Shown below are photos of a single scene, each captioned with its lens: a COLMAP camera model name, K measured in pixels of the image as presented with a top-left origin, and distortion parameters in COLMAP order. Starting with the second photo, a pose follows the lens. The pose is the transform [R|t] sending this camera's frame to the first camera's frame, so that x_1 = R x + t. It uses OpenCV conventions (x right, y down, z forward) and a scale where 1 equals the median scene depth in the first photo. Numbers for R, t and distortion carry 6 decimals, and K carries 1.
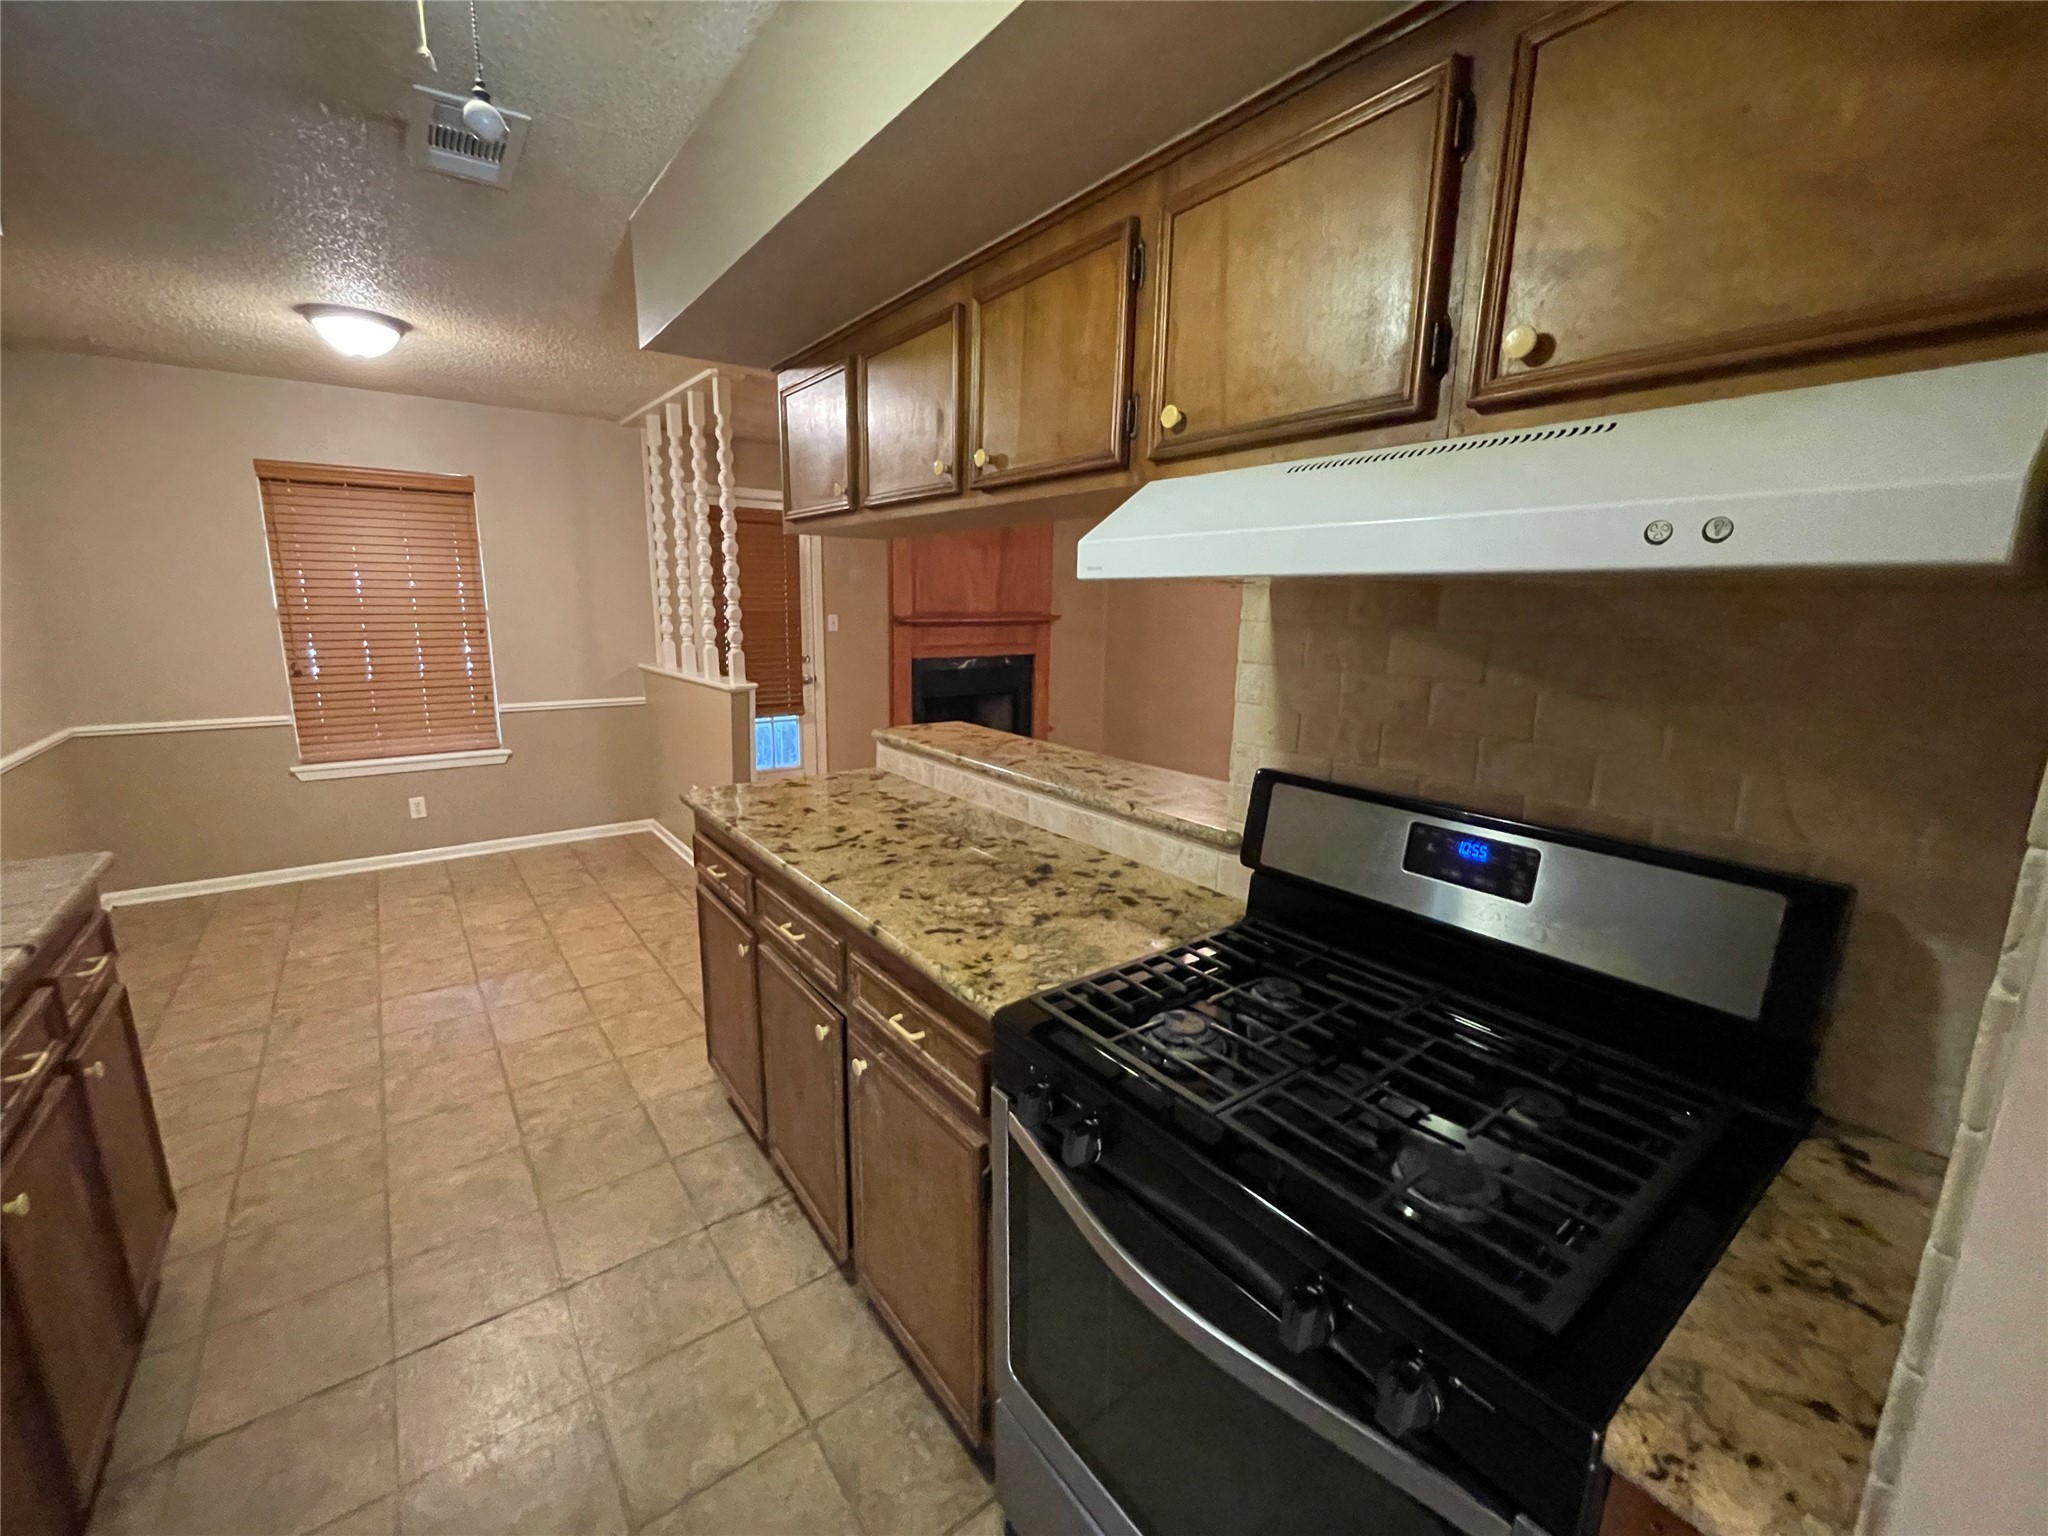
lens RADIAL K [[839.8, 0, 1015.8], [0, 839.8, 768.8], [0, 0, 1]] dist [0.002223, 0.000242]
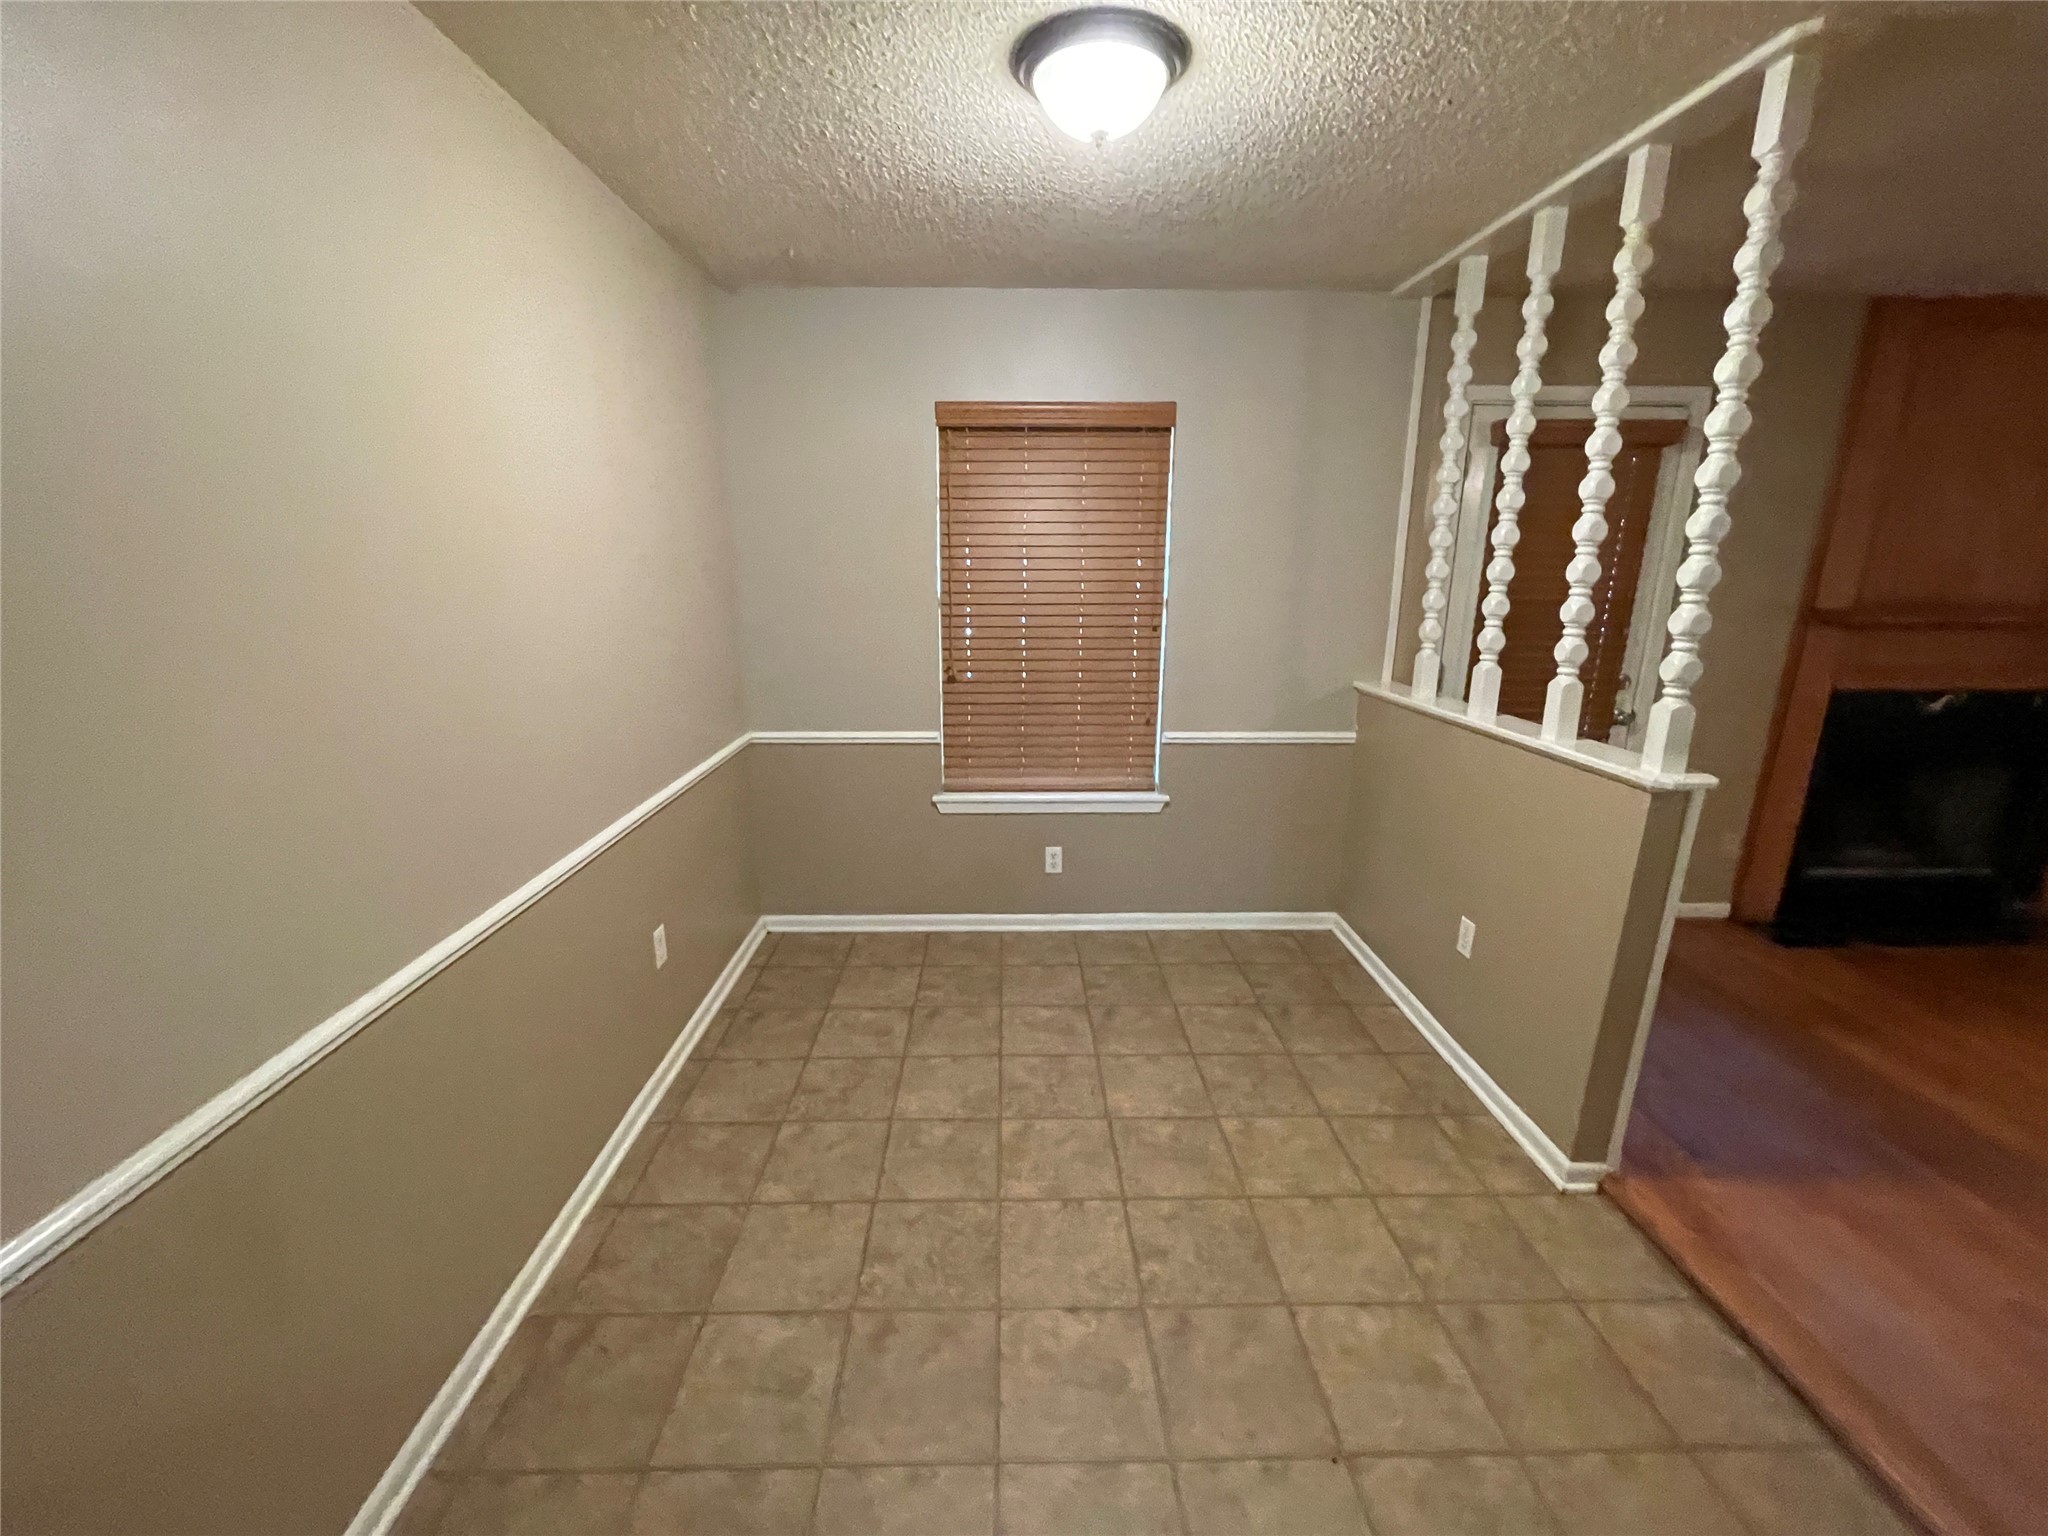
lens RADIAL K [[839.8, 0, 1025.9], [0, 839.8, 770.3], [0, 0, 1]] dist [0.002223, 0.000242]
pose [[0.812905, 0.131605, -0.567332, -0.299579], [-0.108970, 0.991301, 0.073816, -0.083323], [0.572111, 0.001817, 0.820174, 0.348775]]
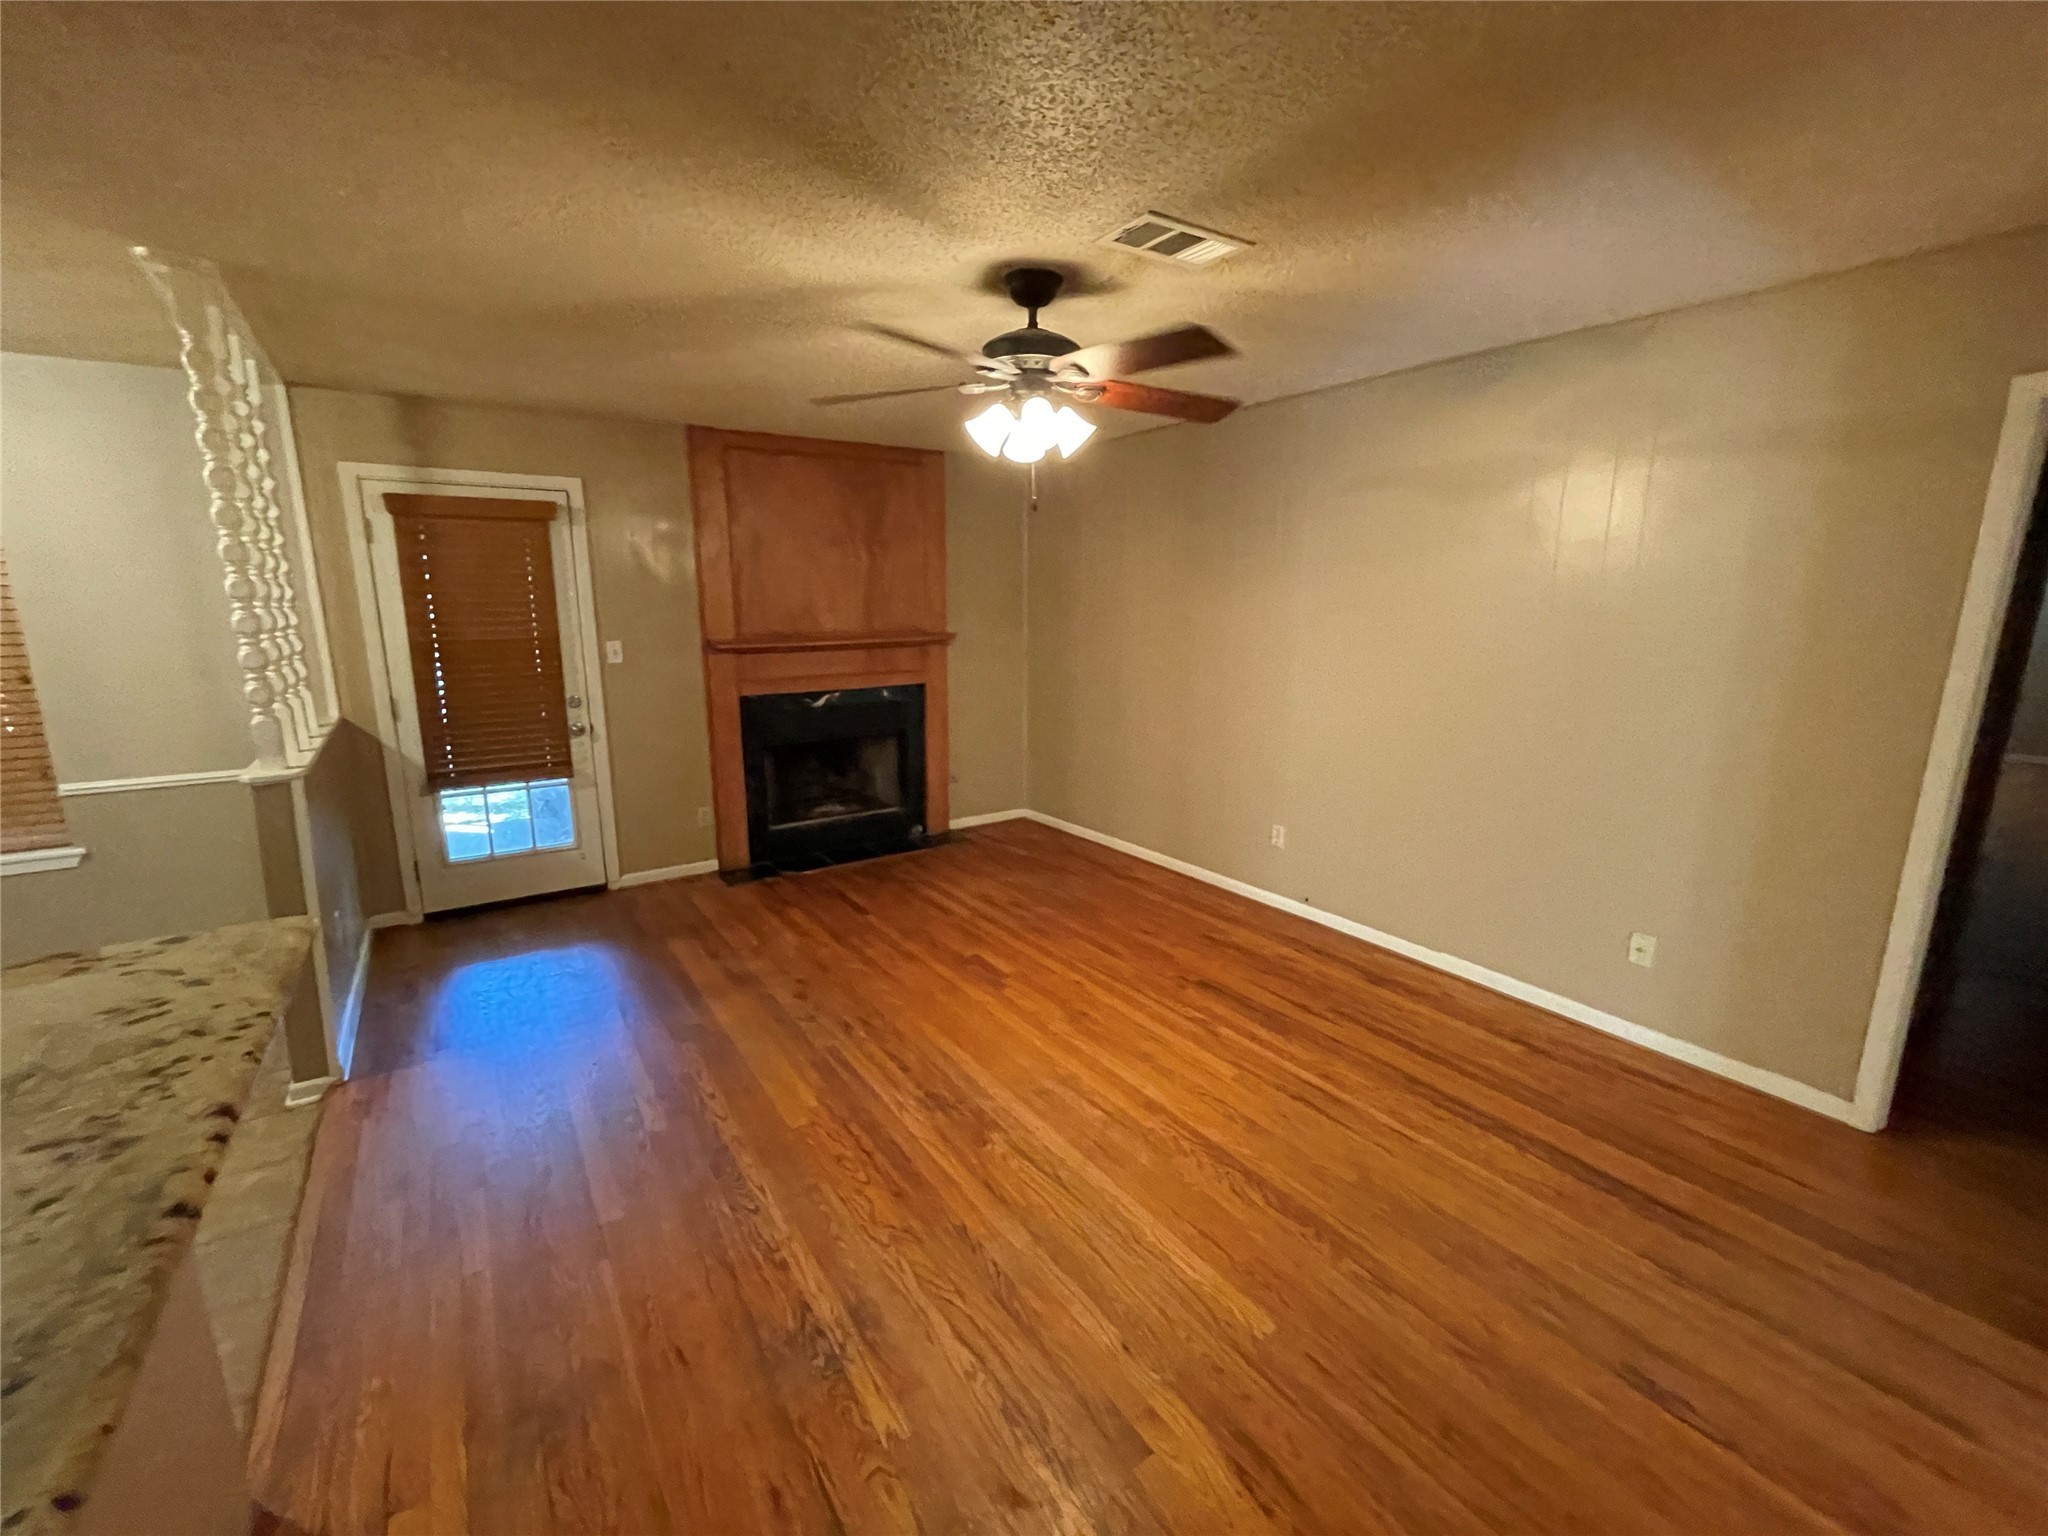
lens RADIAL K [[839.8, 0, 1011.6], [0, 839.8, 773.5], [0, 0, 1]] dist [0.002223, 0.000242]
pose [[0.998239, -0.004234, -0.059176, 0.212430], [0.004620, 0.999969, 0.006395, -0.085631], [0.059147, -0.006657, 0.998227, 0.345613]]
